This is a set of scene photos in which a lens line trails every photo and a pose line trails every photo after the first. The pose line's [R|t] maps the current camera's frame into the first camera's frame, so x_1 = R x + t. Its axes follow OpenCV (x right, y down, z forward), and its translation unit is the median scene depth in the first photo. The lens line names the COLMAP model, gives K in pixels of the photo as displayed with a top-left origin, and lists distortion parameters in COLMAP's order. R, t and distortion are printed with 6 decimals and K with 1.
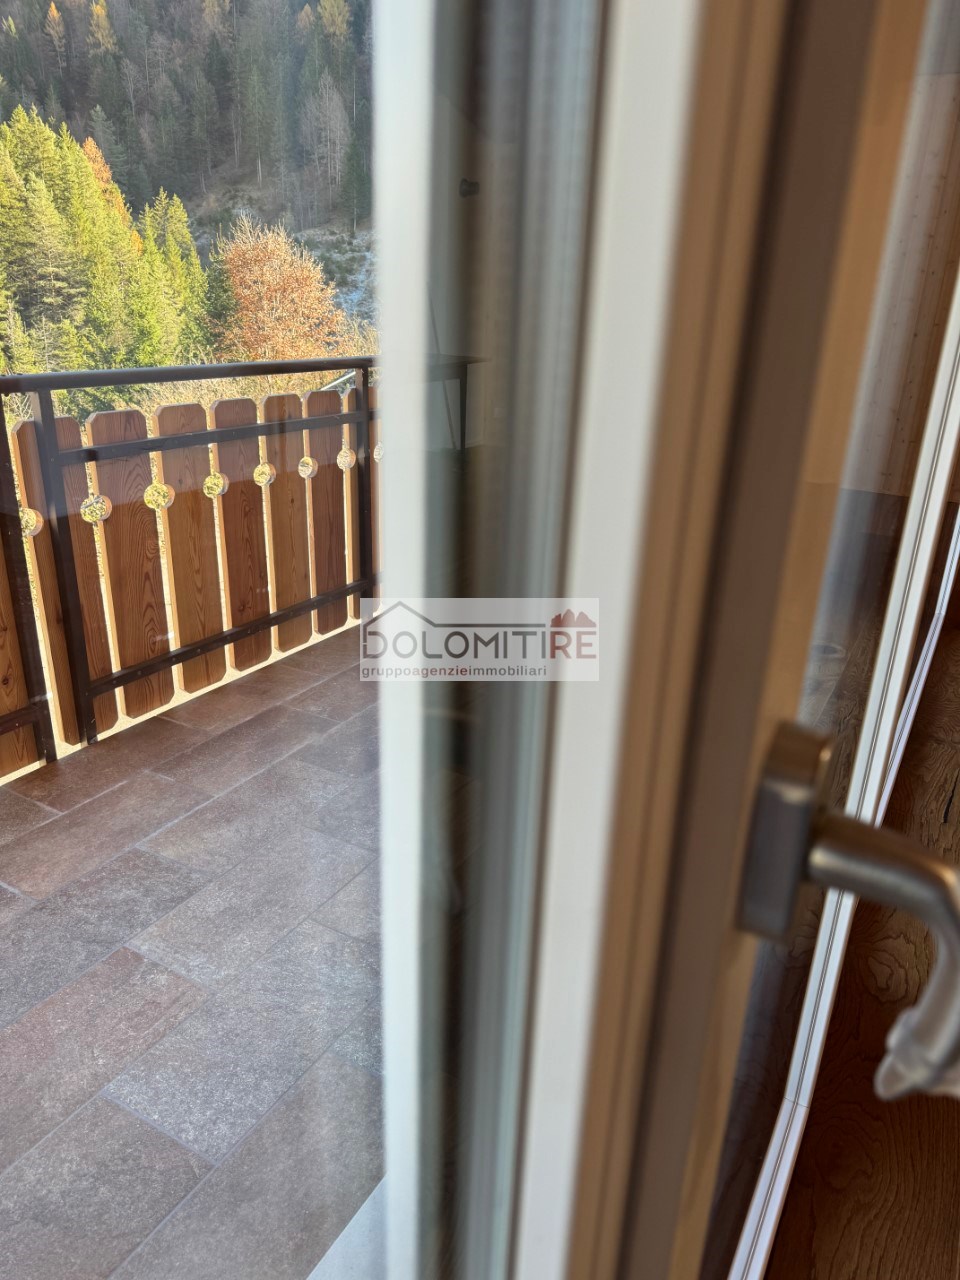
lens RADIAL K [[910.6, 0, 473.4], [0, 910.6, 645.7], [0, 0, 1]] dist [0.052775, -0.044471]
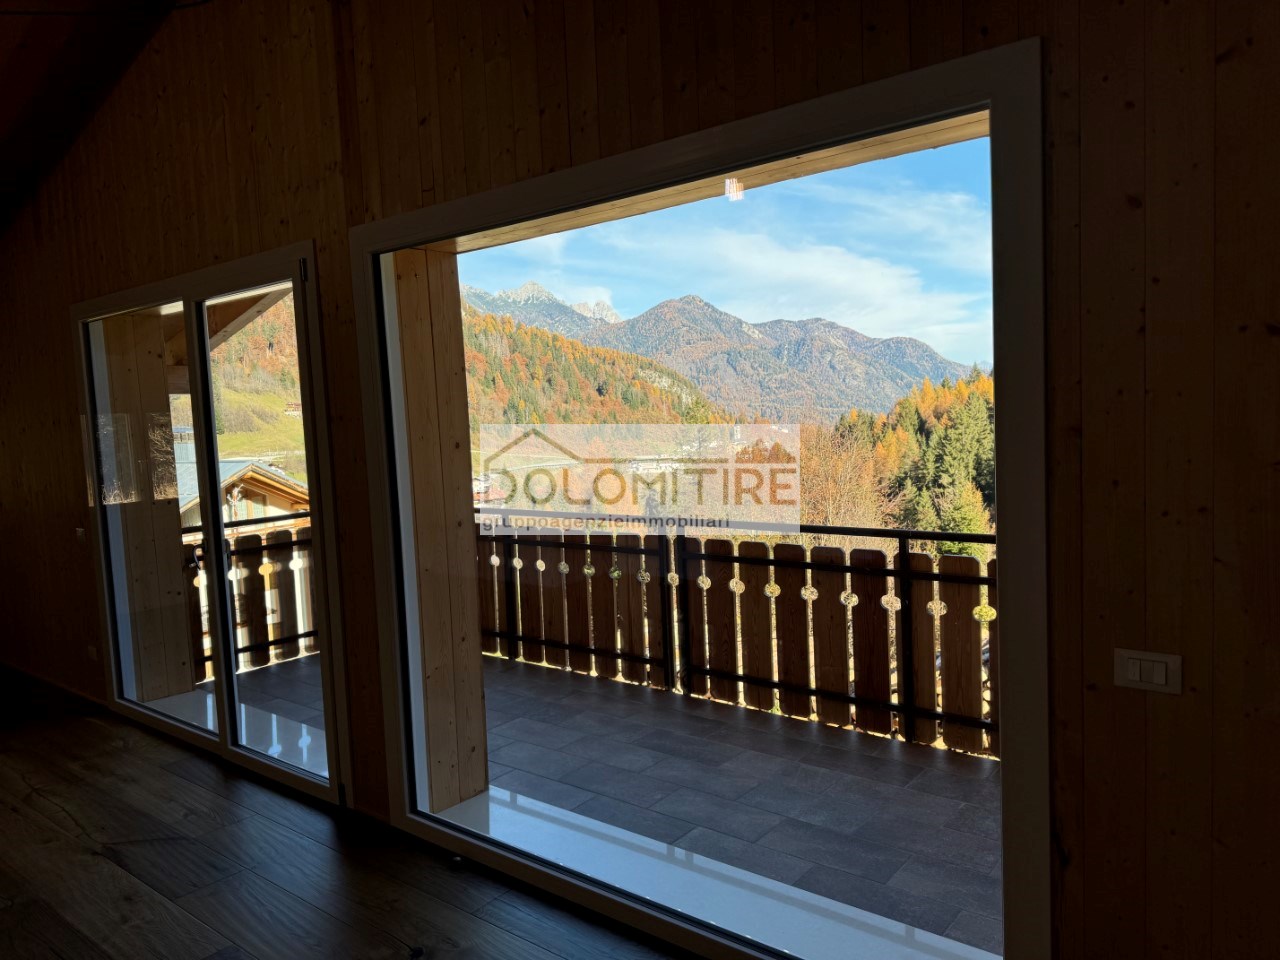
lens RADIAL K [[910.6, 0, 638.6], [0, 910.6, 475.1], [0, 0, 1]] dist [0.052775, -0.044471]
pose [[-0.149812, 0.054451, -0.987214, 1.461495], [-0.314326, 0.944058, 0.099771, -0.485544], [0.937420, 0.325253, -0.124315, 0.947442]]
